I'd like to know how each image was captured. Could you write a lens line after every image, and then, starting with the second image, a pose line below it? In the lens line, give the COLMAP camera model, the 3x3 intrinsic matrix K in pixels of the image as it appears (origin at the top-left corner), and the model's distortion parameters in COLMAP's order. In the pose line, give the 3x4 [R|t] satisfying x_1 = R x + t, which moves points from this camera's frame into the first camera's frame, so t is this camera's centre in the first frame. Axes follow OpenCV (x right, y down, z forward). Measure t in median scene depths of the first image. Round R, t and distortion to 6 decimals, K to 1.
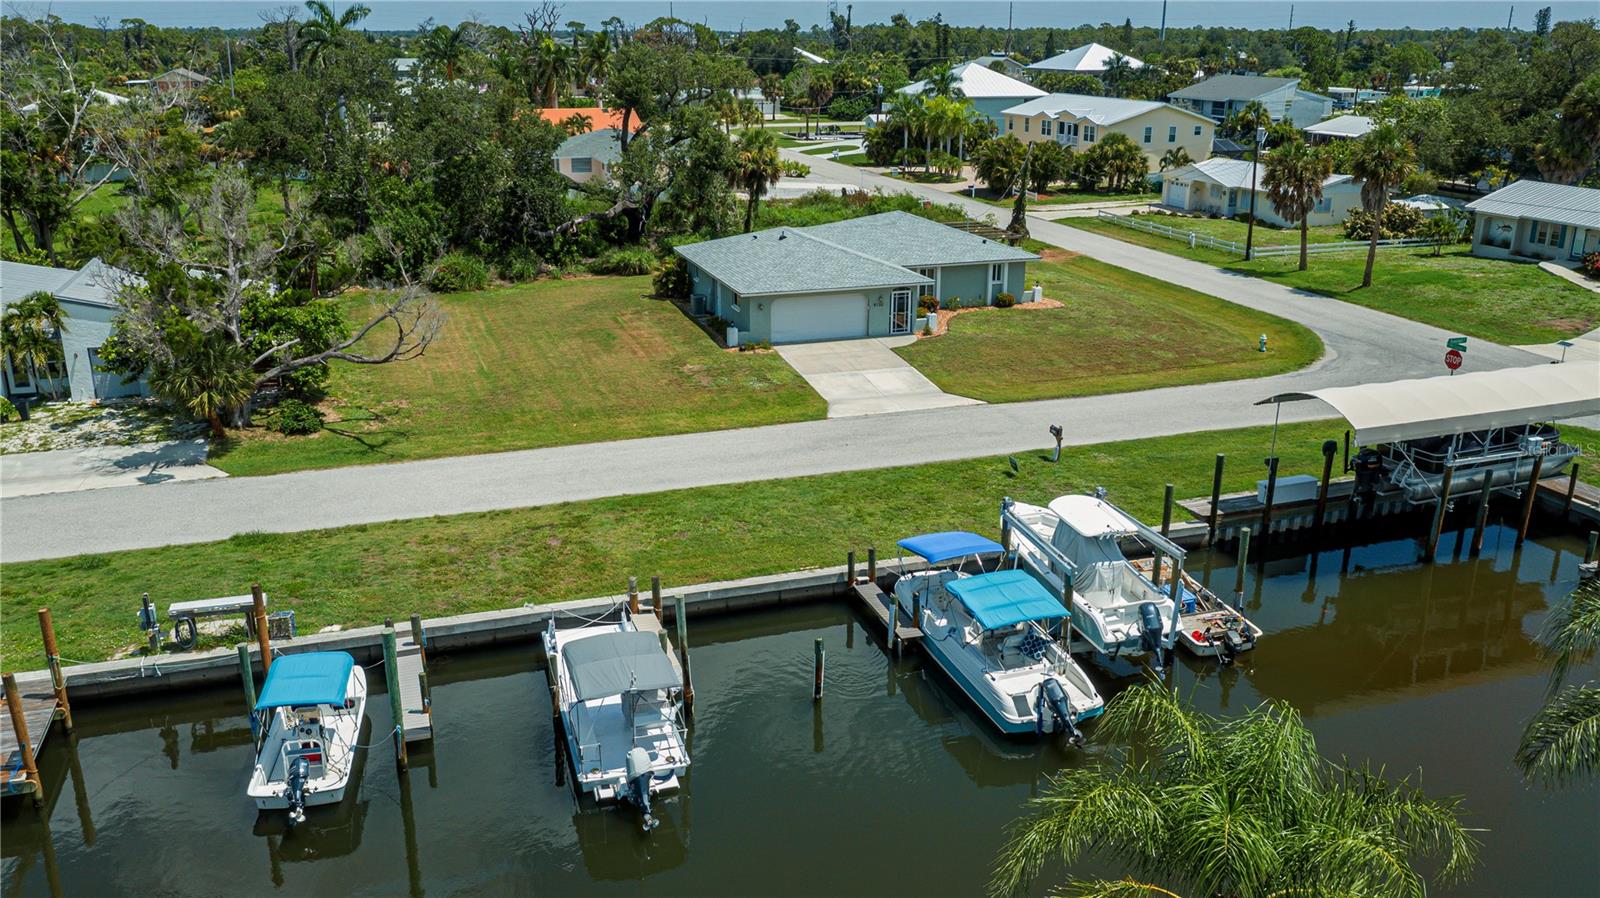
lens RADIAL K [[1286.3, 0, 800.0], [0, 1286.3, 449.0], [0, 0, 1]] dist [0.004412, -0.000104]
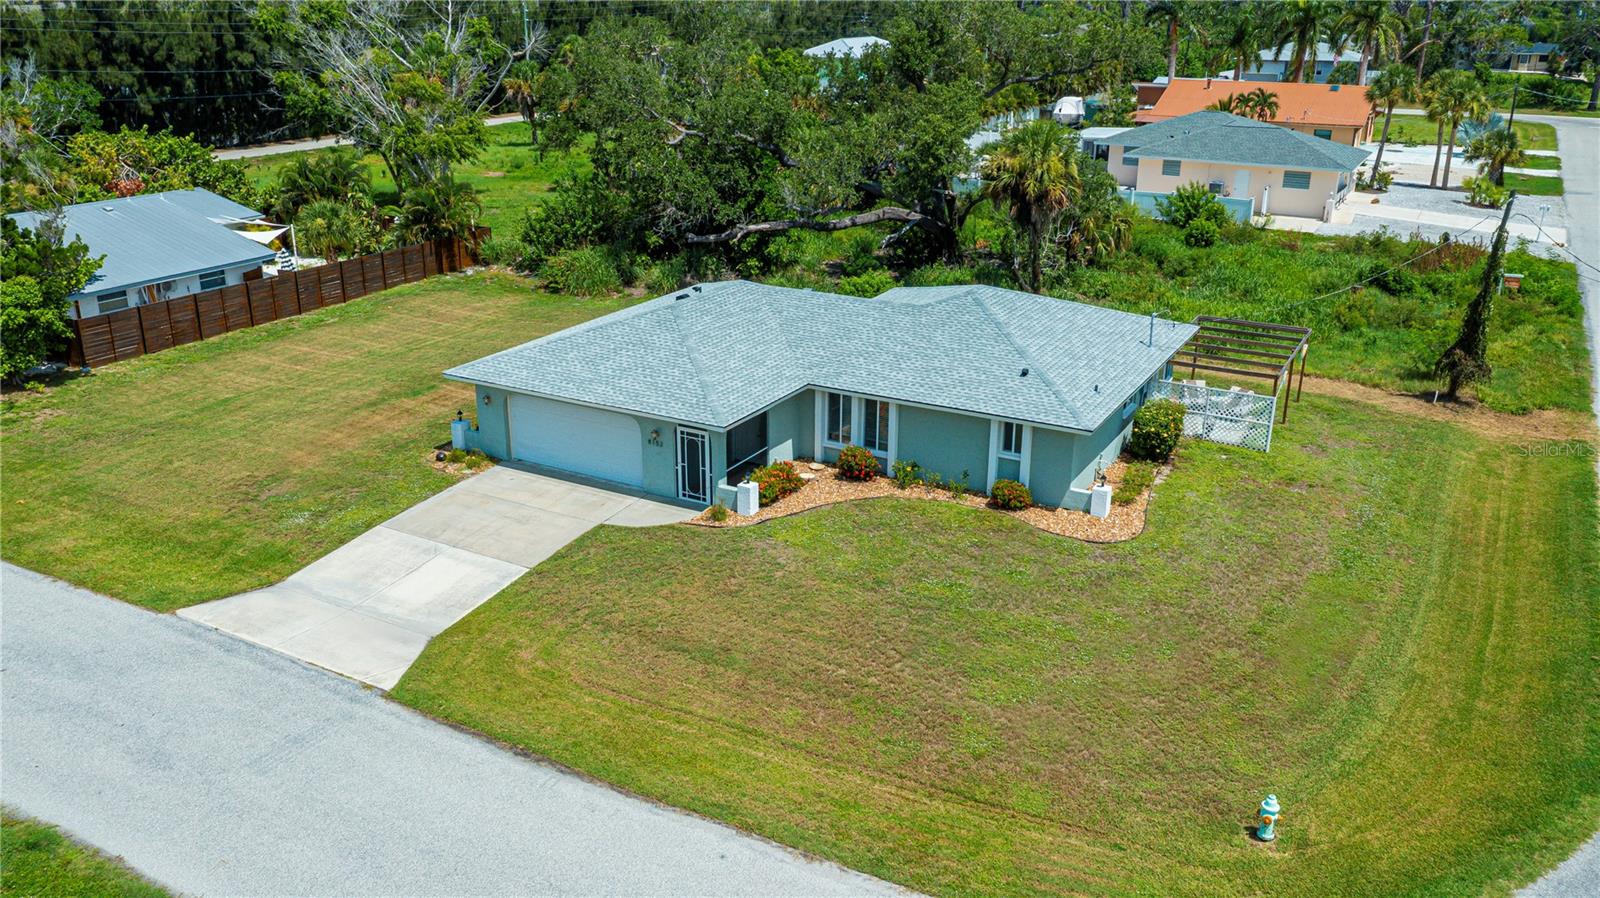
lens RADIAL K [[1286.3, 0, 800.0], [0, 1286.3, 449.0], [0, 0, 1]] dist [0.004412, -0.000104]
pose [[0.674554, 0.256920, -0.692076, 0.593979], [-0.236642, 0.963268, 0.126944, -0.235680], [0.699269, 0.078144, 0.710574, 0.770077]]
